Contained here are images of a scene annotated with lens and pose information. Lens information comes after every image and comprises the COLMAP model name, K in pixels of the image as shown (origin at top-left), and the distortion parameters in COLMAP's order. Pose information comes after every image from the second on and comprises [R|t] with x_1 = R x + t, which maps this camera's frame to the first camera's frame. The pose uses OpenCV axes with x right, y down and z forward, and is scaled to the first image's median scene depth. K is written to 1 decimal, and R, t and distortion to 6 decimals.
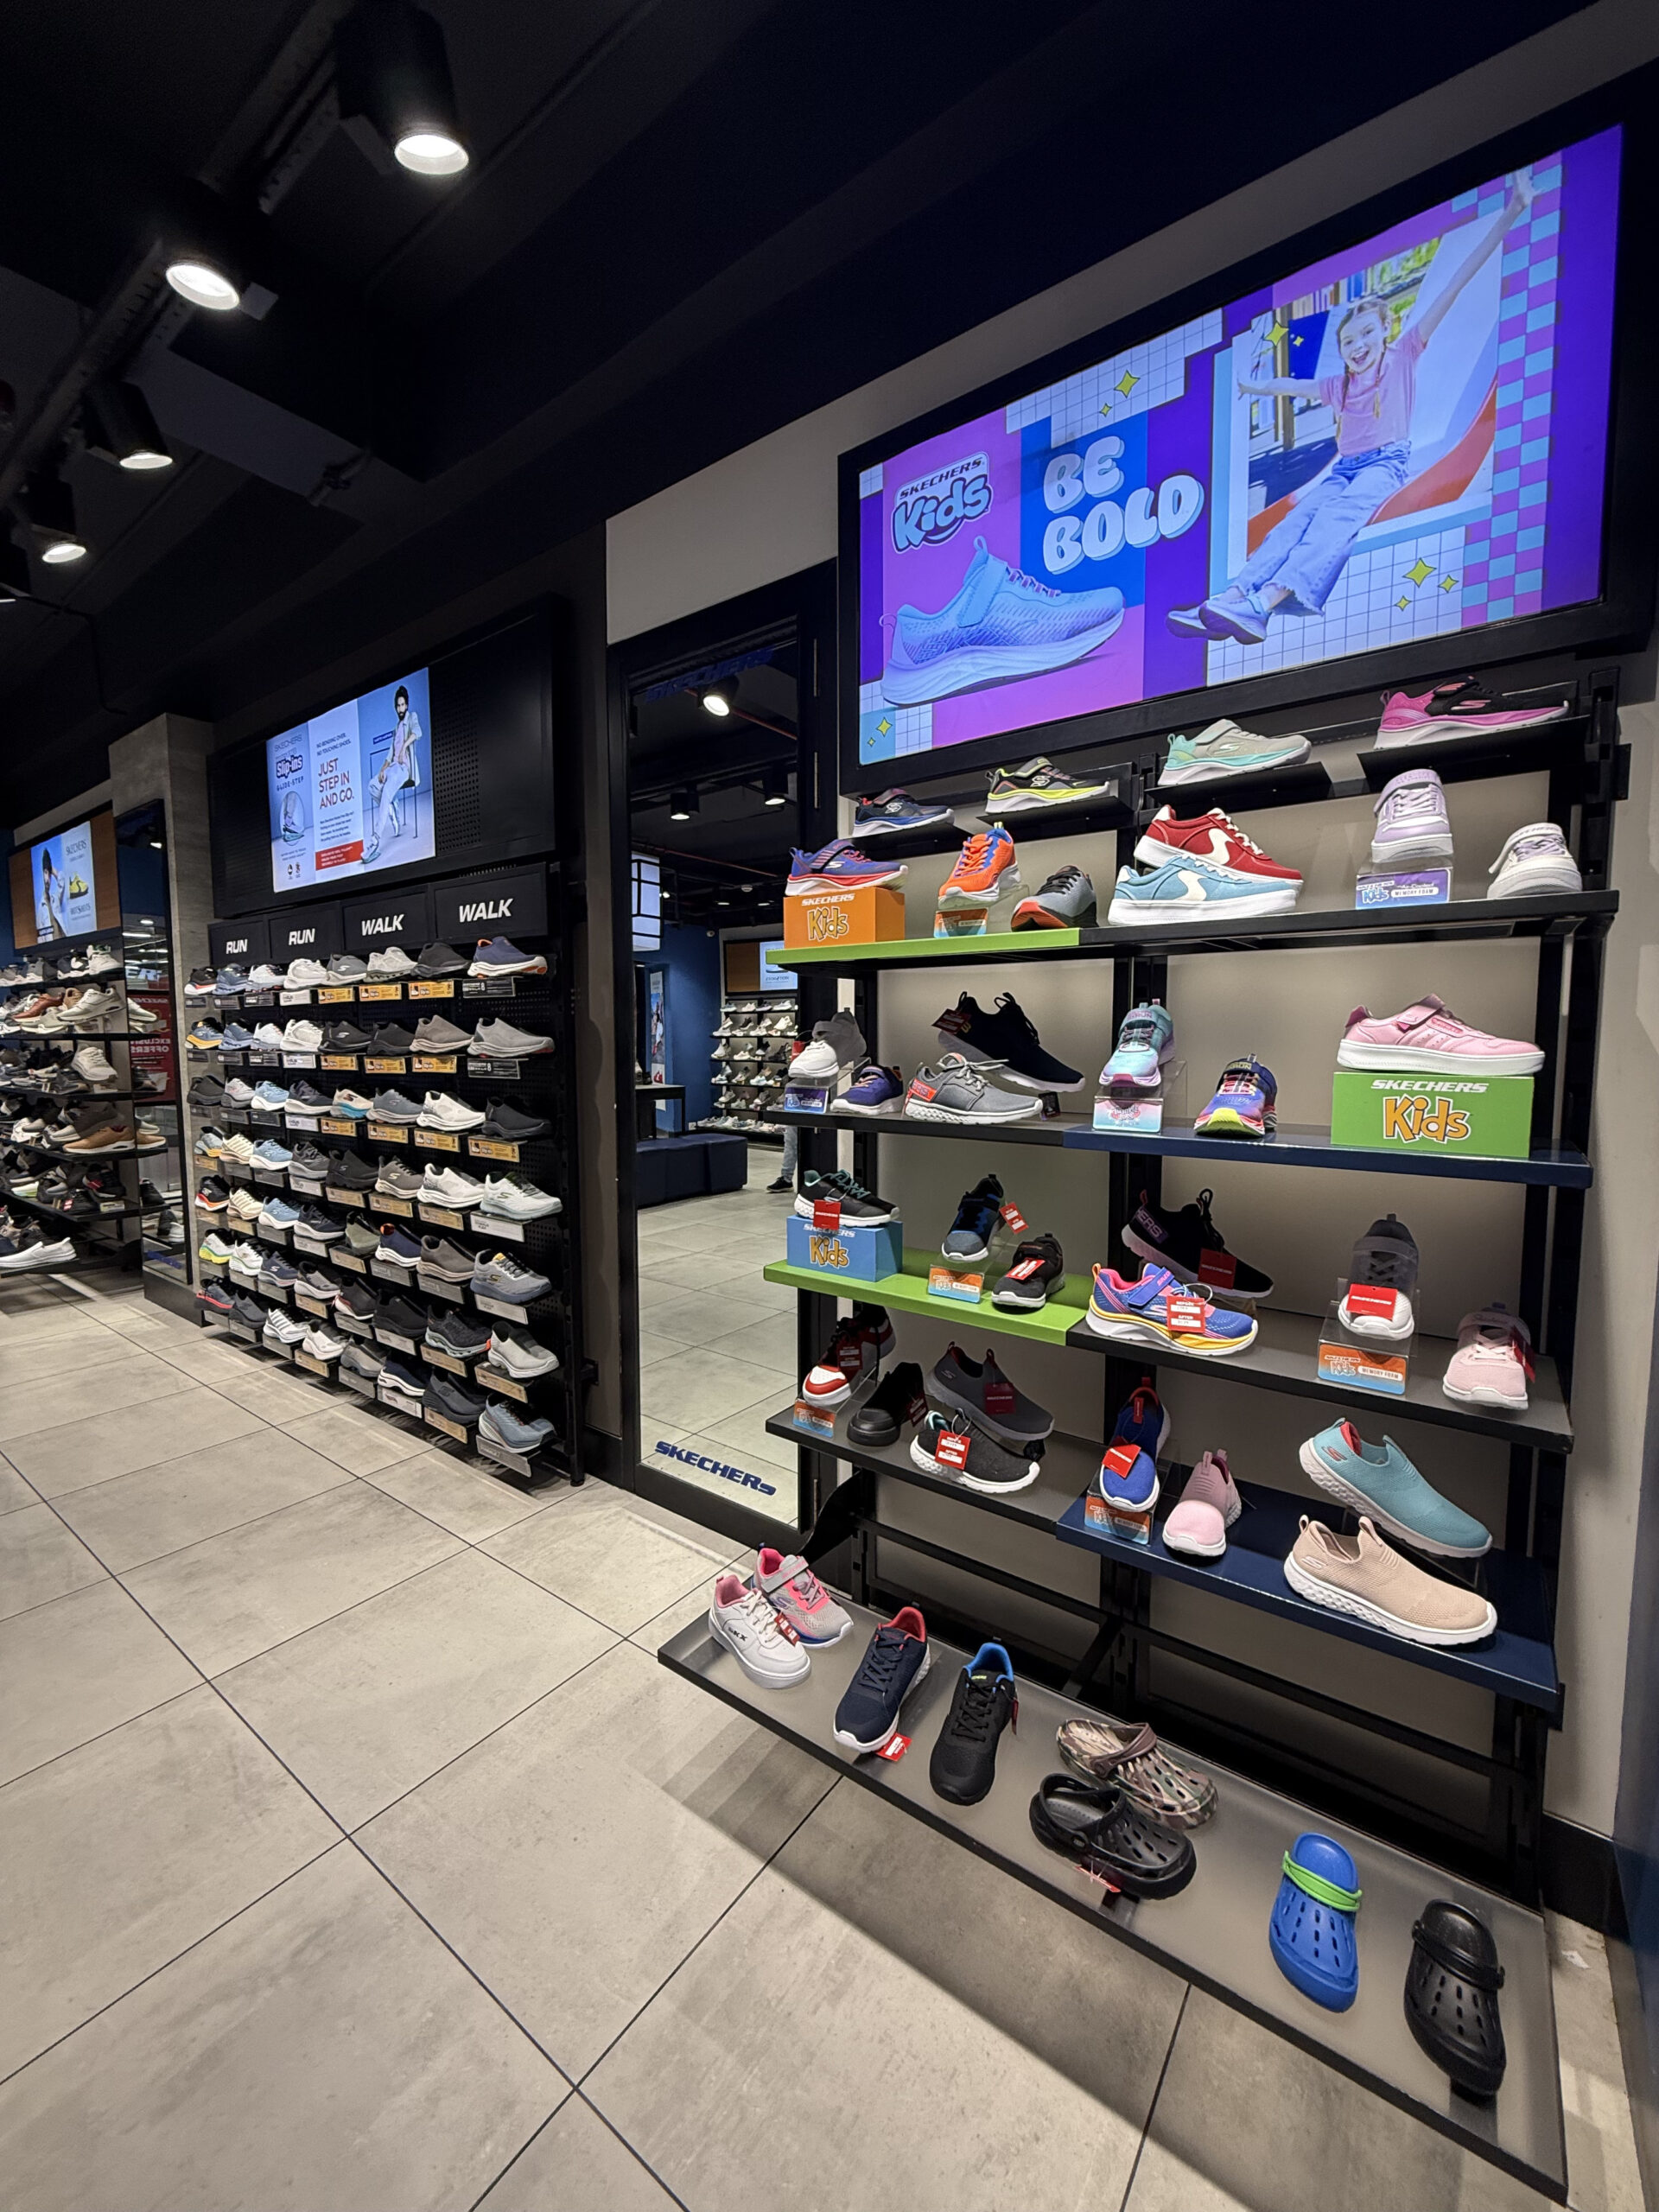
lens RADIAL K [[878.0, 0, 846.9], [0, 878.0, 1105.8], [0, 0, 1]] dist [-0.001474, 0.001482]
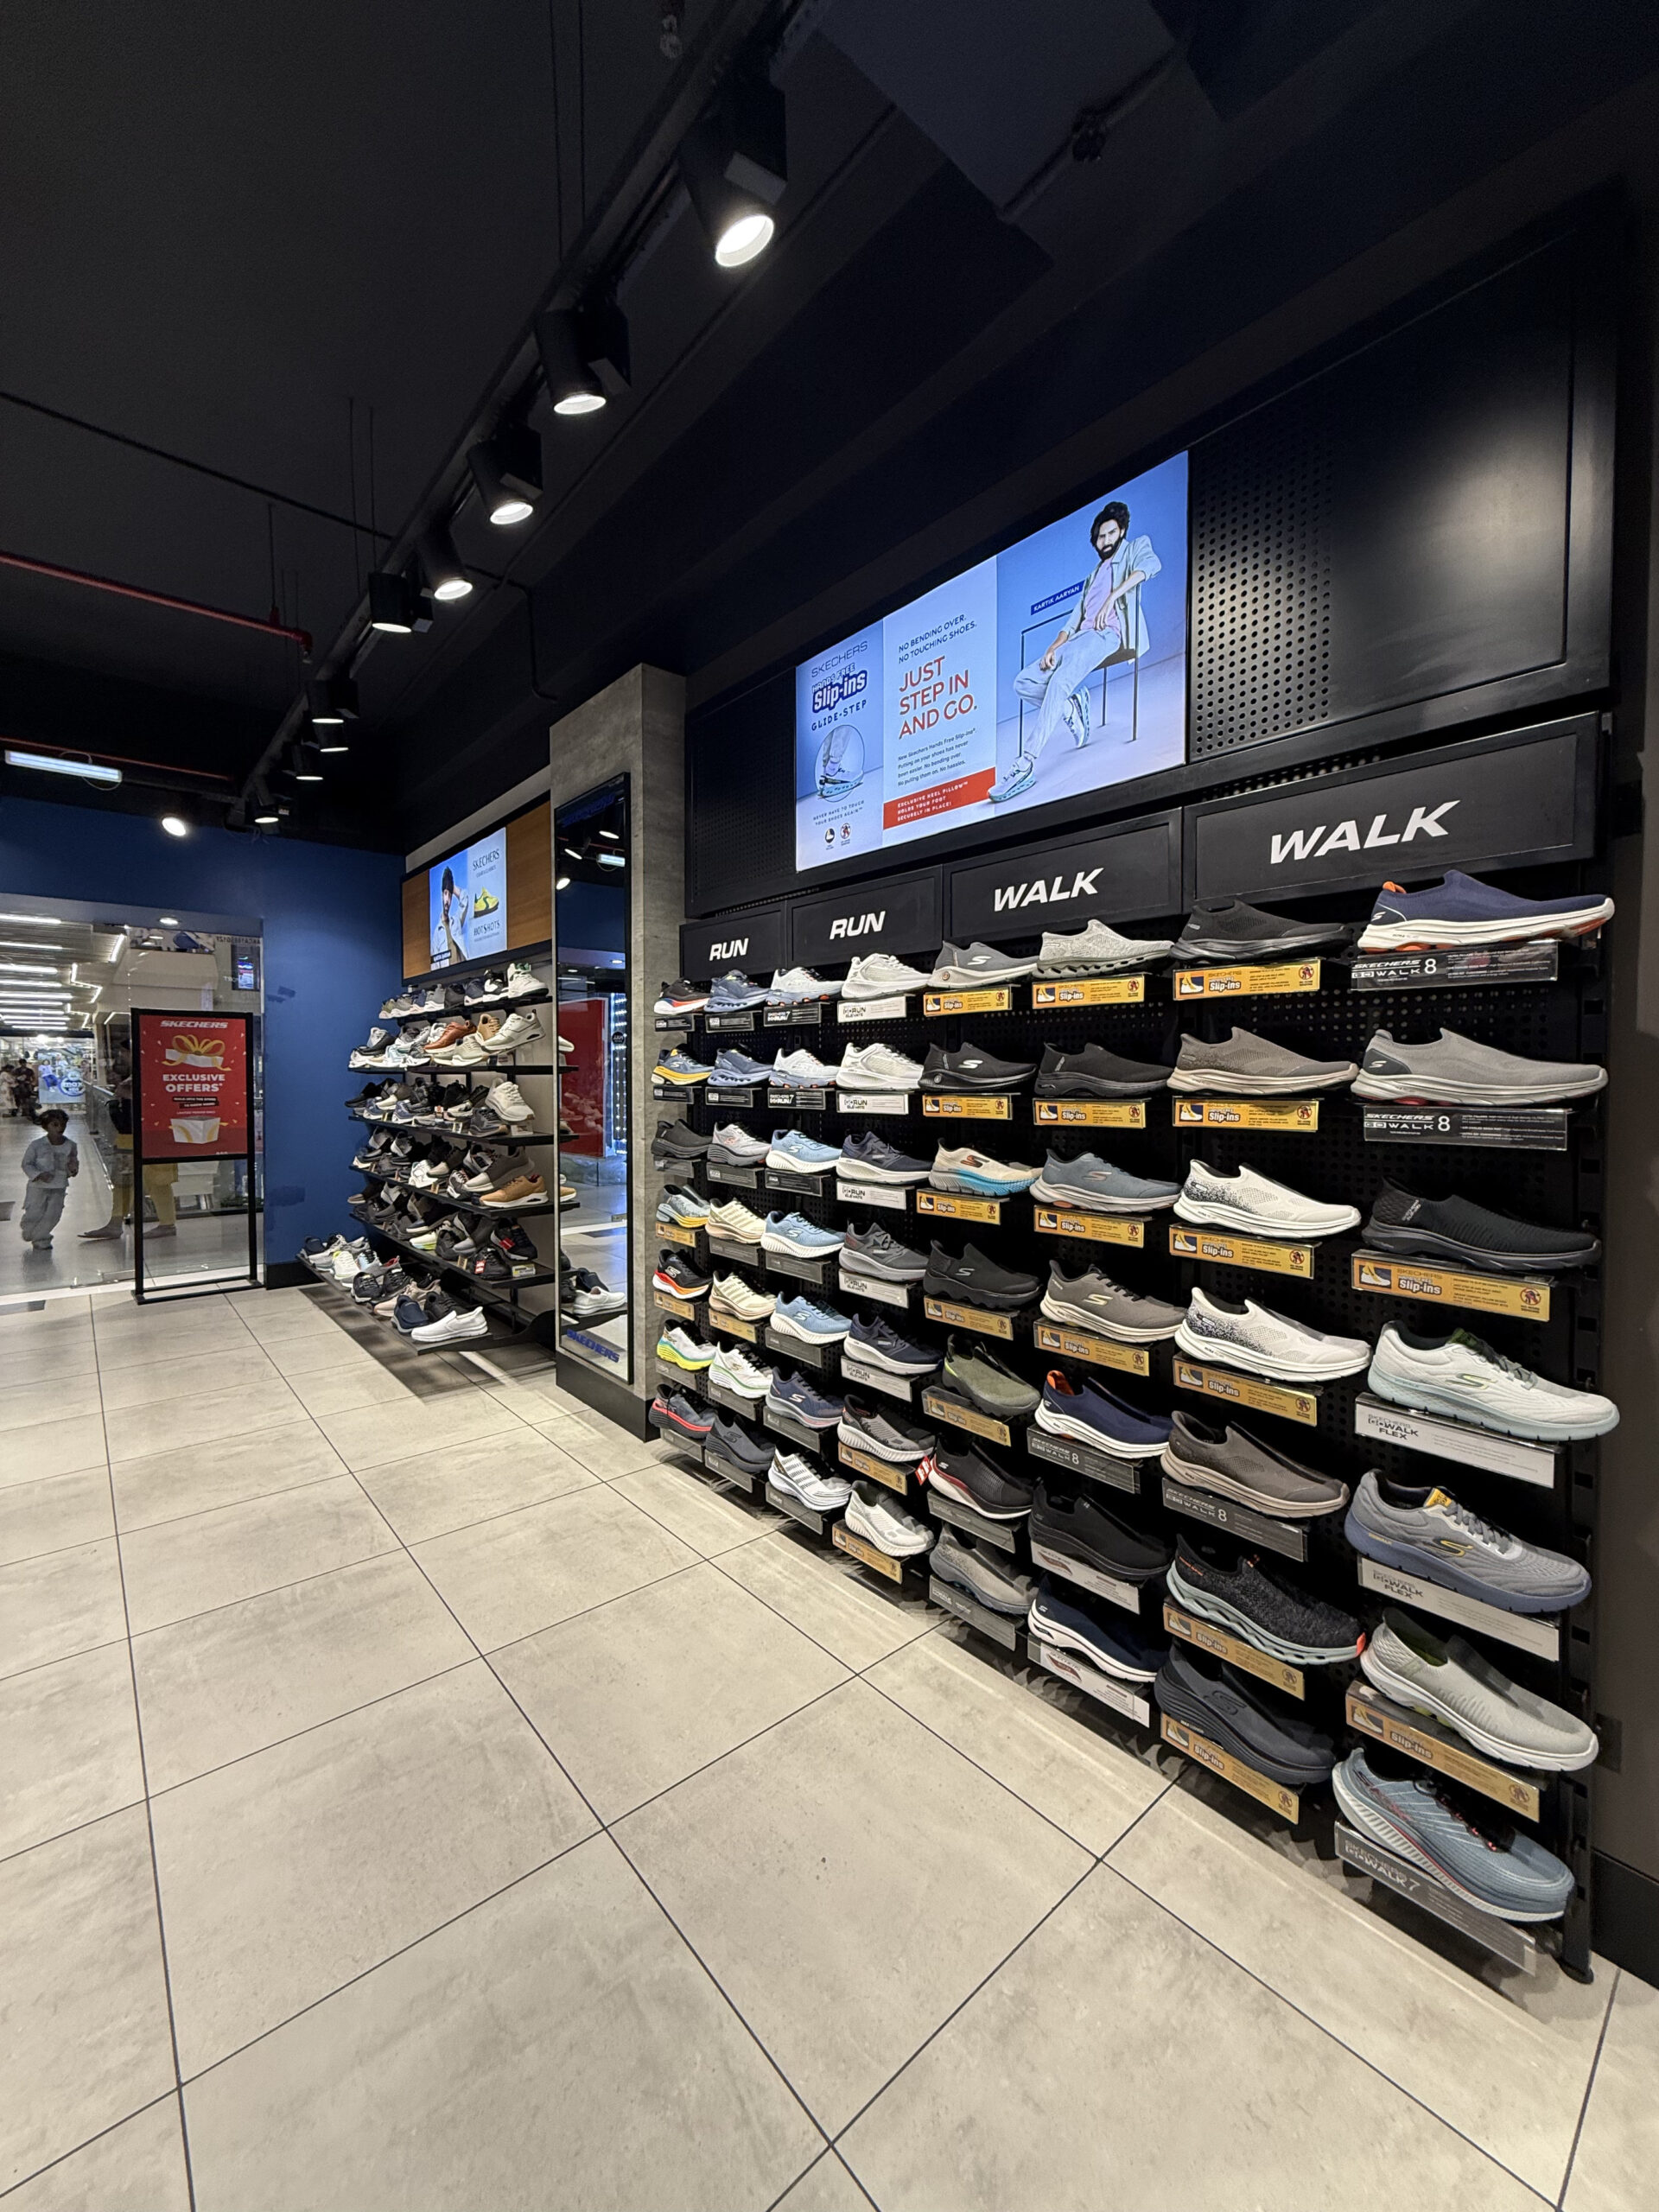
lens RADIAL K [[878.0, 0, 835.6], [0, 878.0, 1097.4], [0, 0, 1]] dist [-0.001474, 0.001482]
pose [[0.974442, 0.005105, -0.224579, -0.484147], [-0.015932, 0.998795, -0.046424, -0.023034], [0.224072, 0.048816, 0.973349, 0.324370]]
